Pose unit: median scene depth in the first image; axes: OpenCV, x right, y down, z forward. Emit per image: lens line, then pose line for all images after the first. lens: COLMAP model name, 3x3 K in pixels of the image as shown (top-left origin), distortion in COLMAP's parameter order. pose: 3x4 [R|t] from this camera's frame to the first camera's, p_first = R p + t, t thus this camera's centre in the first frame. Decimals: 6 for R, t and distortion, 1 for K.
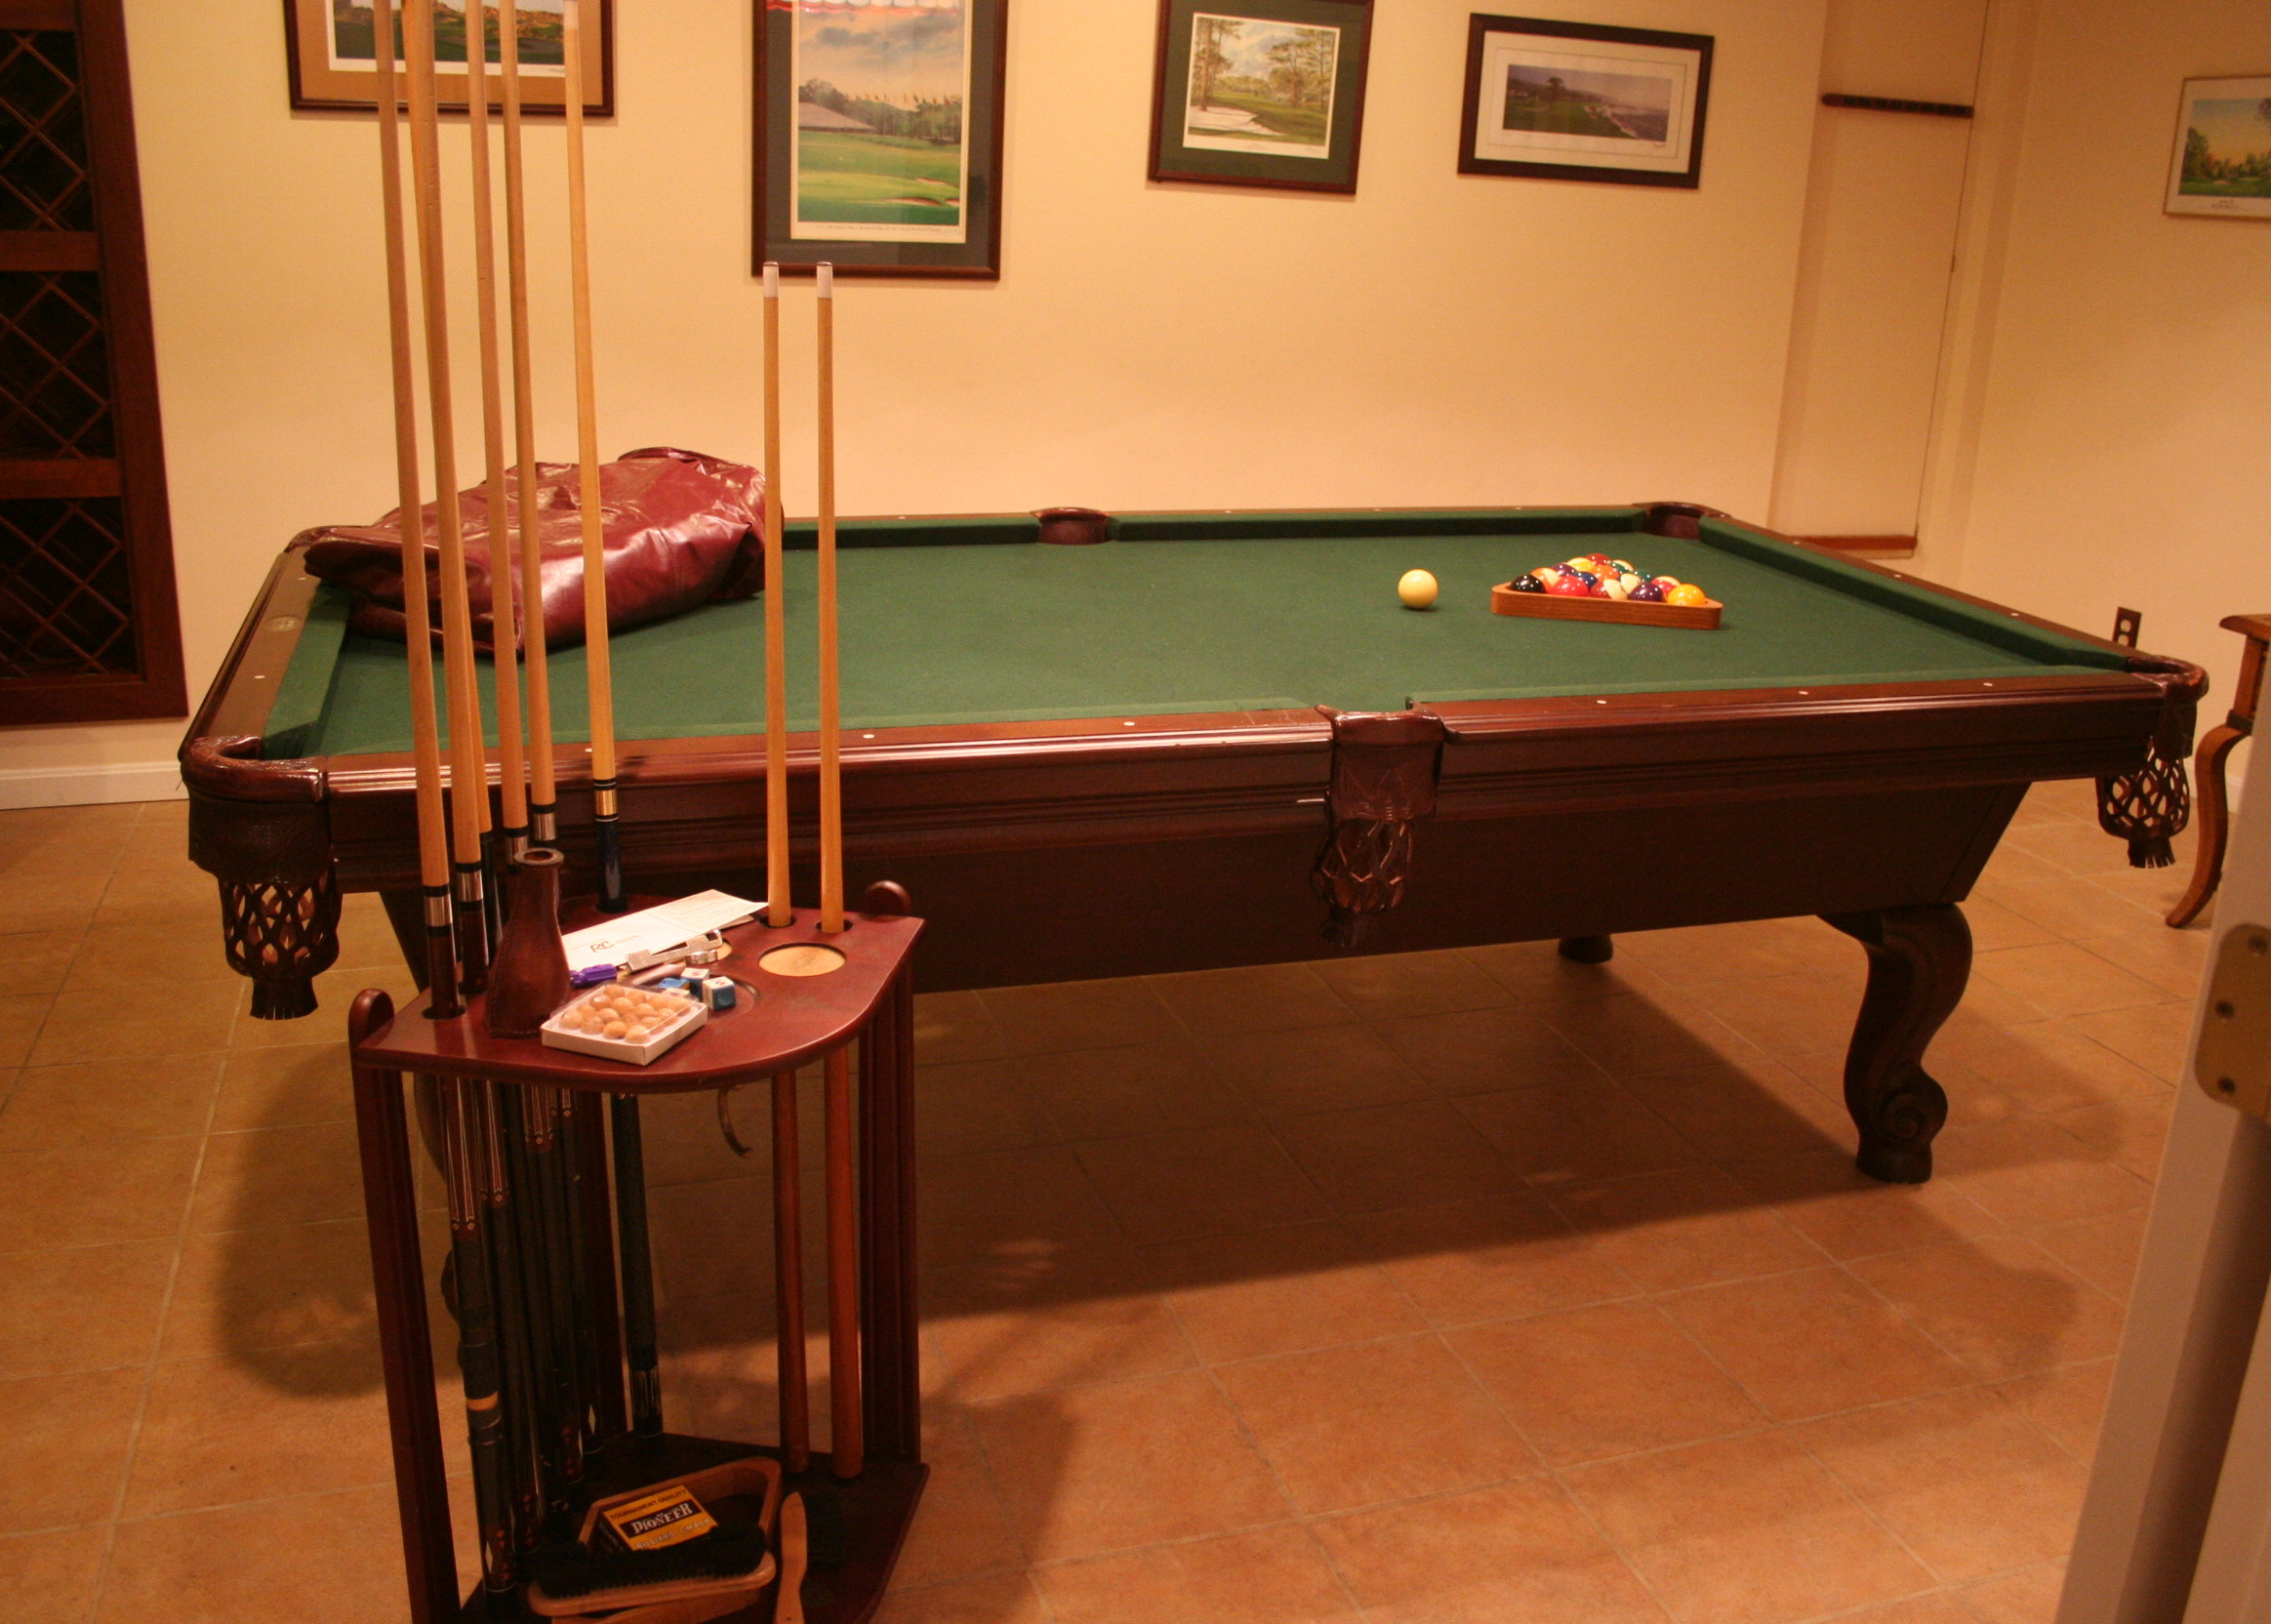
lens RADIAL K [[1911.9, 0, 1135.5], [0, 1911.9, 812.0], [0, 0, 1]] dist [-0.154735, 0.115318]
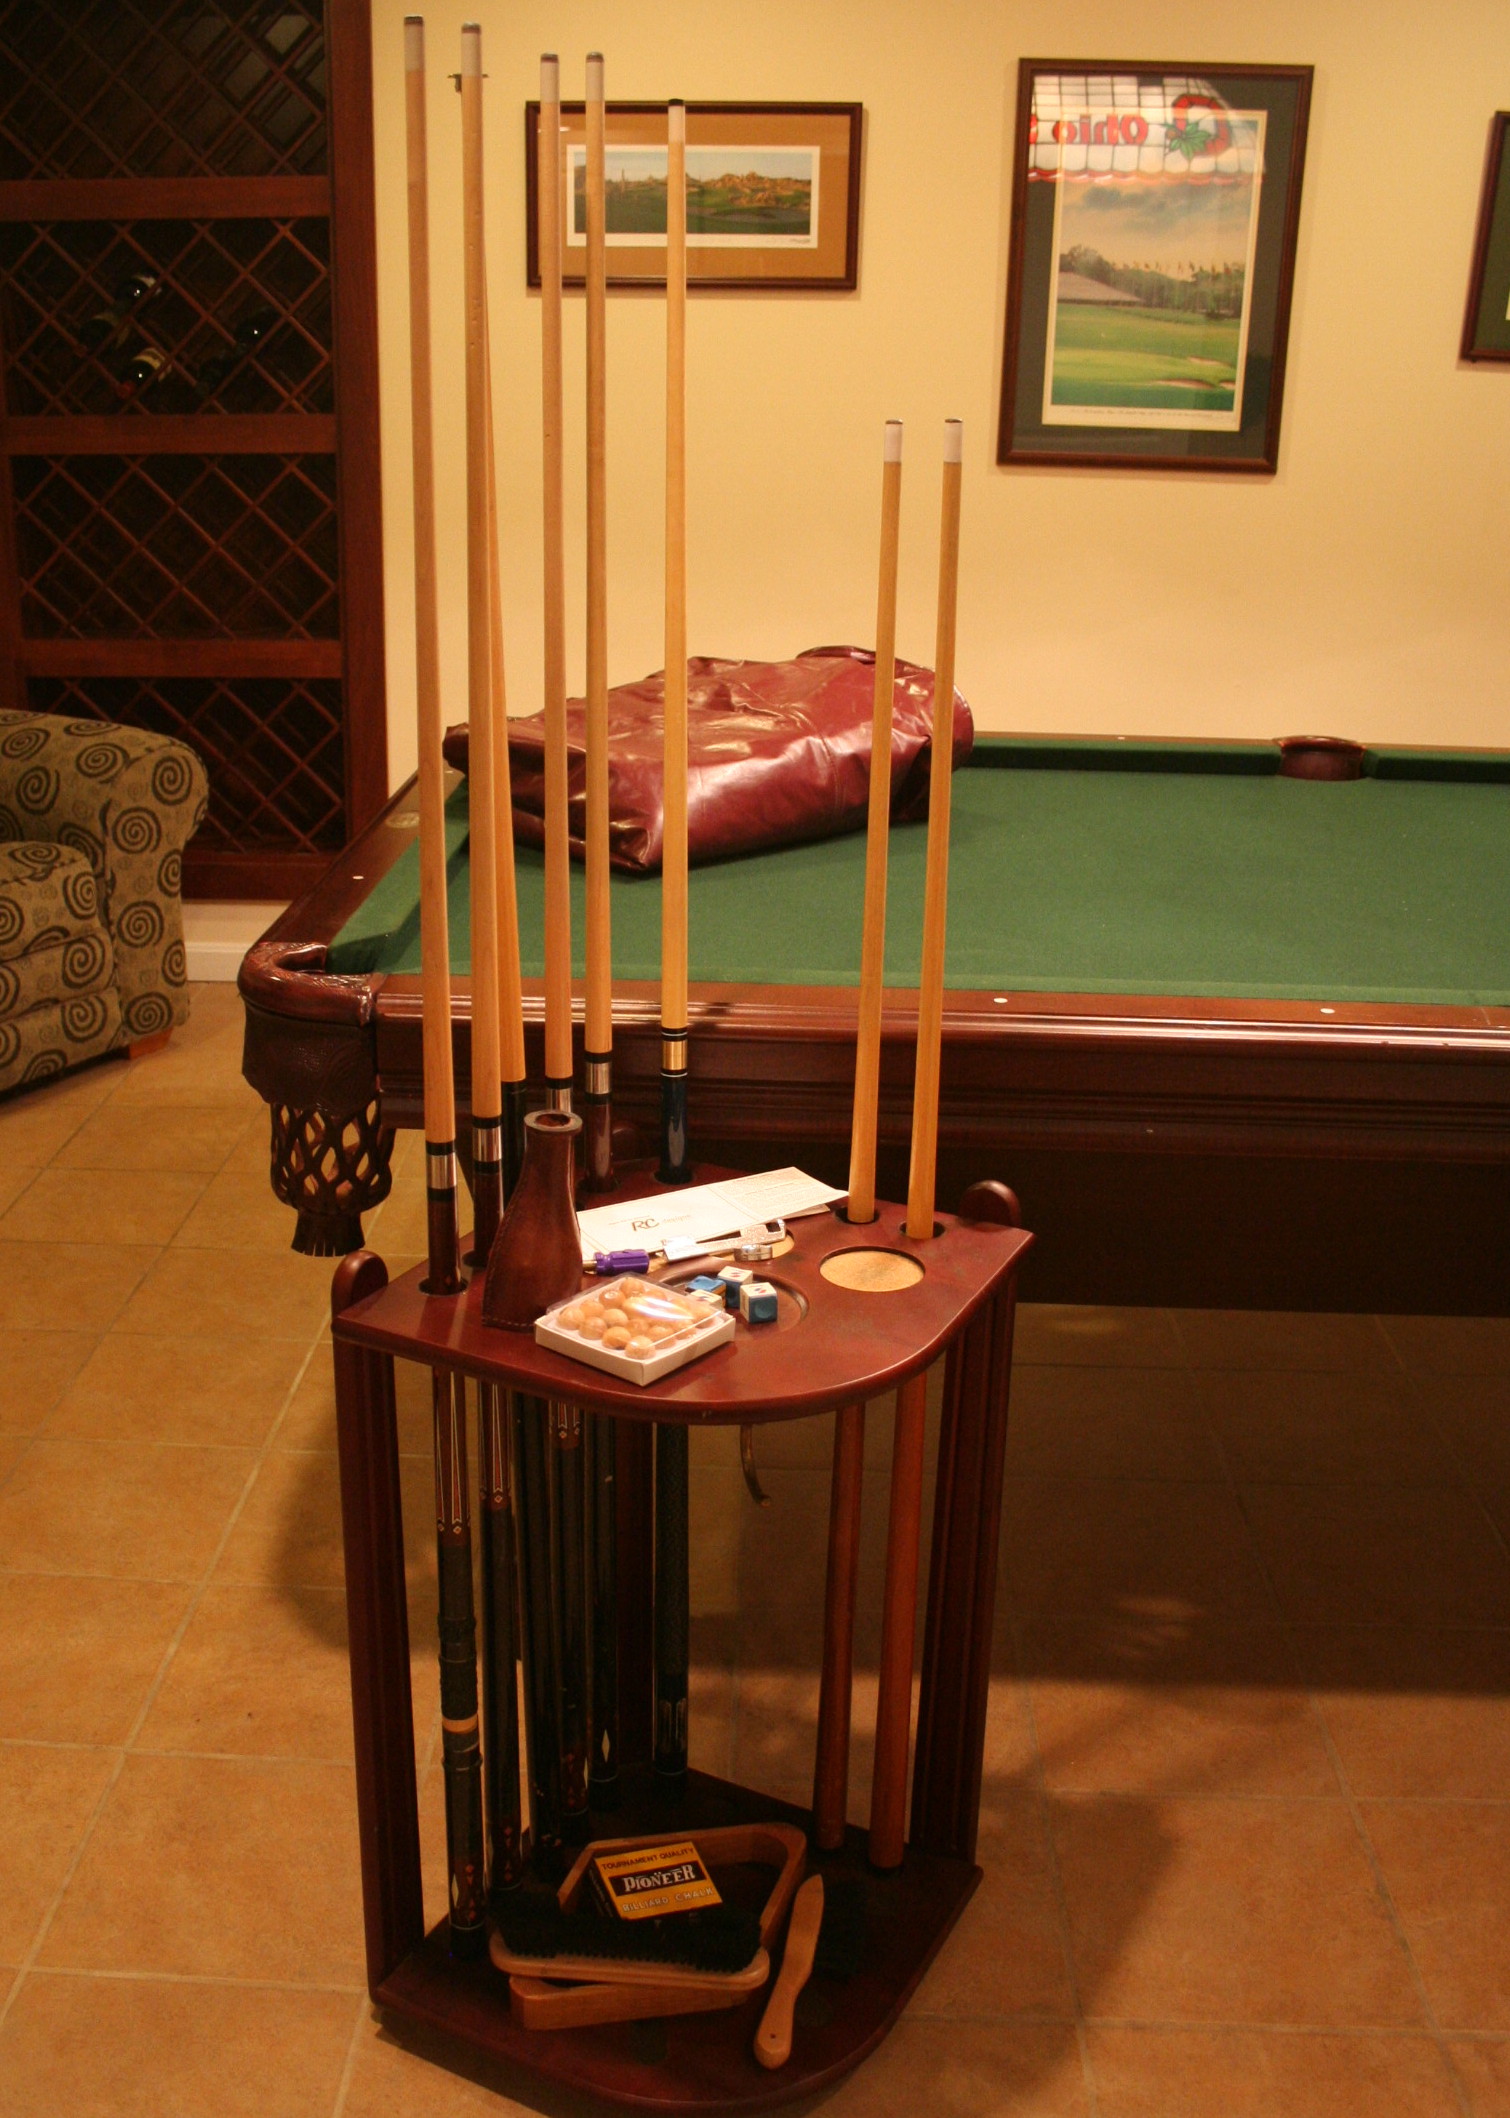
lens RADIAL K [[1925.6, 0, 755.0], [0, 1925.6, 1059.0], [0, 0, 1]] dist [-0.146589, 0.105896]
pose [[0.936336, 0.094045, -0.338276, 0.046075], [-0.088437, 0.995568, 0.031989, -0.032176], [0.339785, -0.000036, 0.940503, 0.178981]]
